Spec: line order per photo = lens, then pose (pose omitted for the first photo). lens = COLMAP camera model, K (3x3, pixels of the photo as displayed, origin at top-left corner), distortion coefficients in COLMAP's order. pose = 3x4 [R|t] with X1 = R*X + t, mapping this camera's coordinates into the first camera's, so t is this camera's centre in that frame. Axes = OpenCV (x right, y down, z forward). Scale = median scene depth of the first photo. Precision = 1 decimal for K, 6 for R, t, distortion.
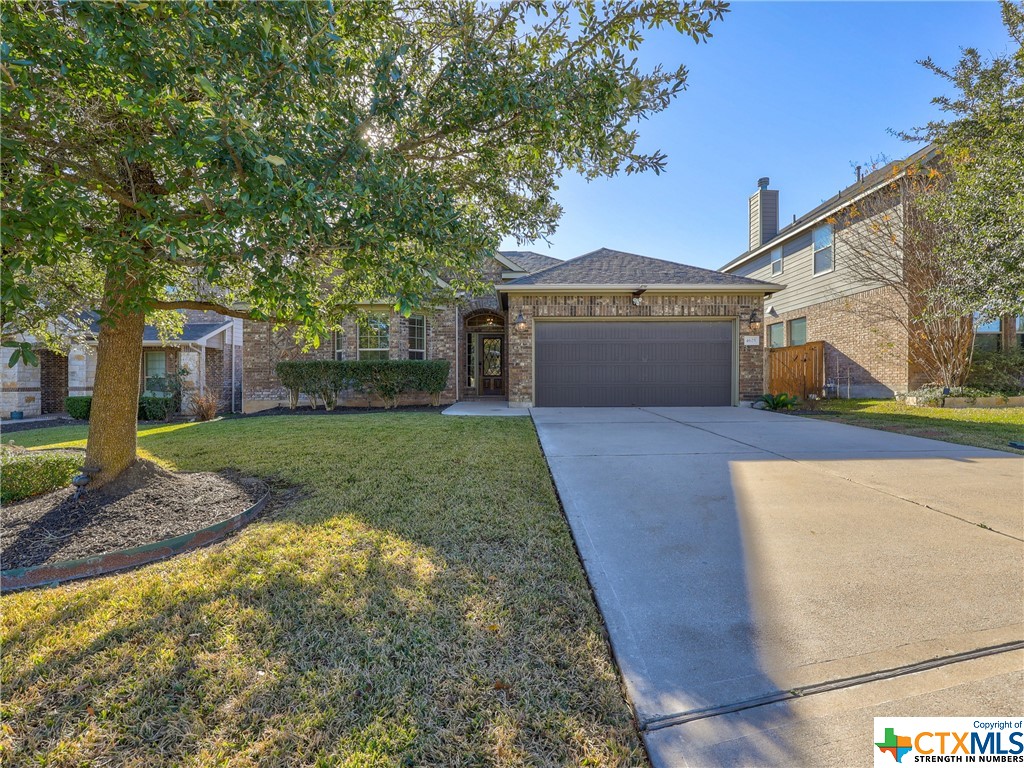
lens RADIAL K [[465.2, 0, 522.2], [0, 465.2, 391.7], [0, 0, 1]] dist [0.001831, 0.001124]
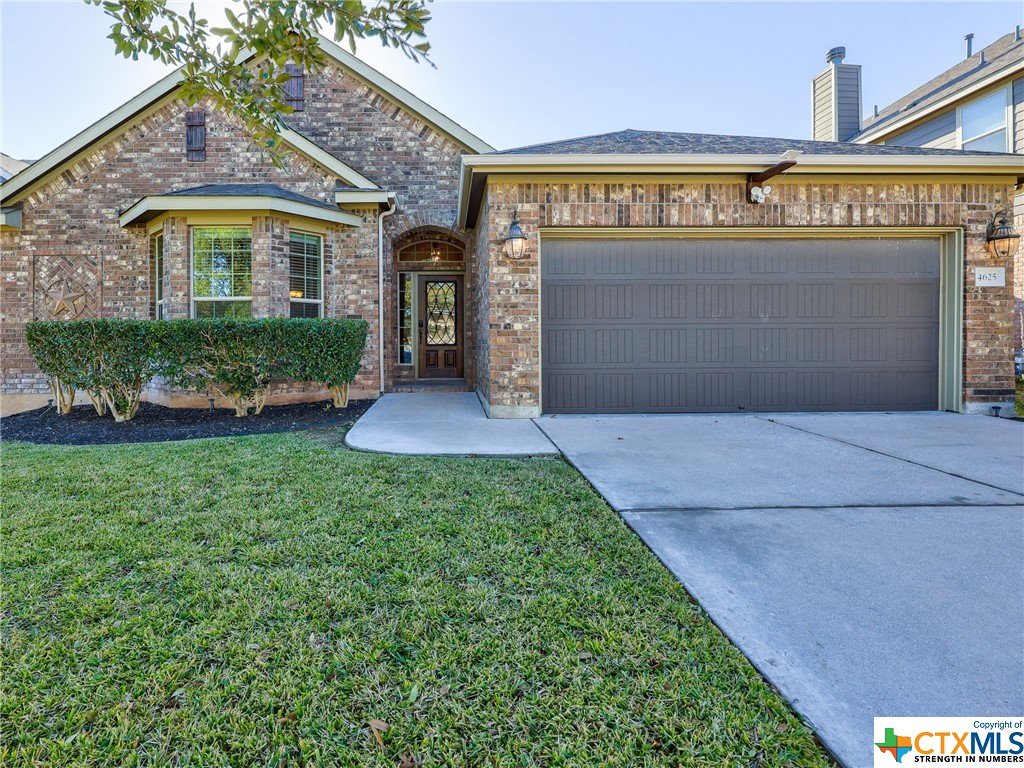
lens RADIAL K [[699.2, 0, 502.6], [0, 699.2, 374.0], [0, 0, 1]] dist [-0.008657, -0.000695]
pose [[0.999530, -0.004499, 0.030321, -0.034358], [0.004132, 0.999918, 0.012159, -0.017737], [-0.030374, -0.012028, 0.999466, 0.259556]]
